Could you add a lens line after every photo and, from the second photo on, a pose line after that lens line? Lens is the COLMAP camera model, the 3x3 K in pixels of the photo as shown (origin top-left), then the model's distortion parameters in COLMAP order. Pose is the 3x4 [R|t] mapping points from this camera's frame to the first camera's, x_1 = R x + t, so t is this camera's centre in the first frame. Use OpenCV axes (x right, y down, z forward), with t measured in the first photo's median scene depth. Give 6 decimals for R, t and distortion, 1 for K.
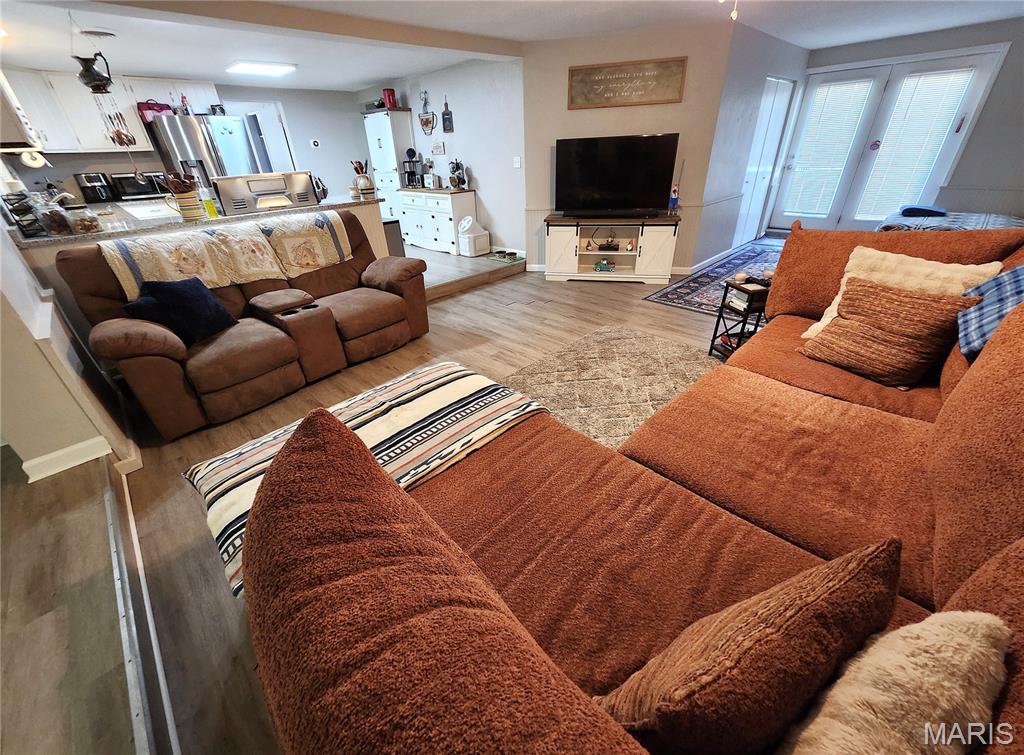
lens RADIAL K [[399.7, 0, 505.3], [0, 399.7, 382.5], [0, 0, 1]] dist [0.000848, -0.001051]
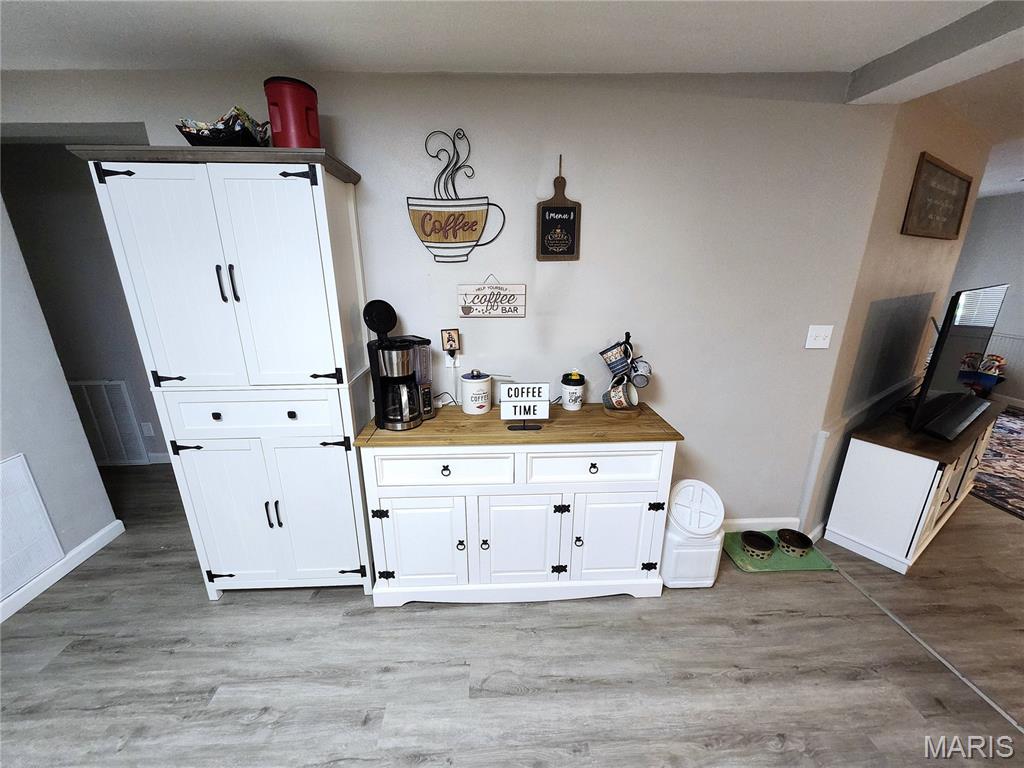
lens RADIAL K [[402.4, 0, 507.4], [0, 402.4, 393.6], [0, 0, 1]] dist [0.000986, -0.000522]
pose [[0.670905, -0.187872, 0.717349, -0.507724], [0.357704, 0.929377, -0.091143, -0.599397], [-0.649565, 0.317747, 0.690726, 0.984932]]
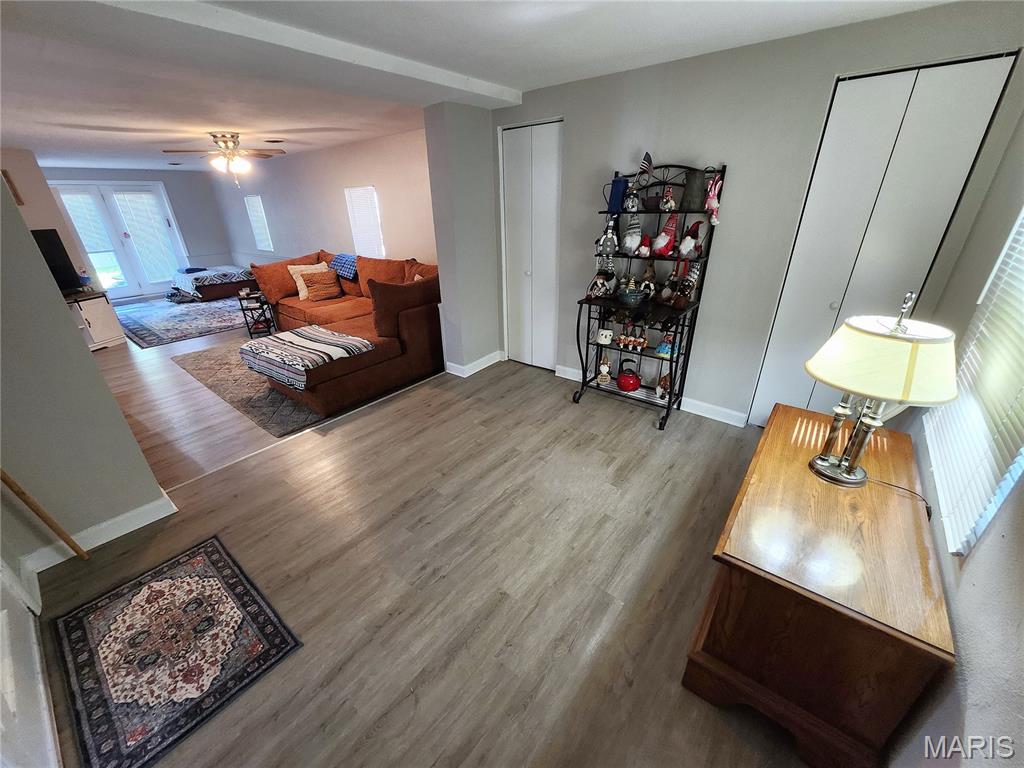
lens RADIAL K [[402.4, 0, 510.6], [0, 402.4, 391.5], [0, 0, 1]] dist [0.000986, -0.000522]
pose [[-0.119924, -0.383090, 0.915893, -0.928972], [0.532093, 0.754055, 0.385069, 0.021696], [-0.838150, 0.533519, 0.113410, -0.046973]]
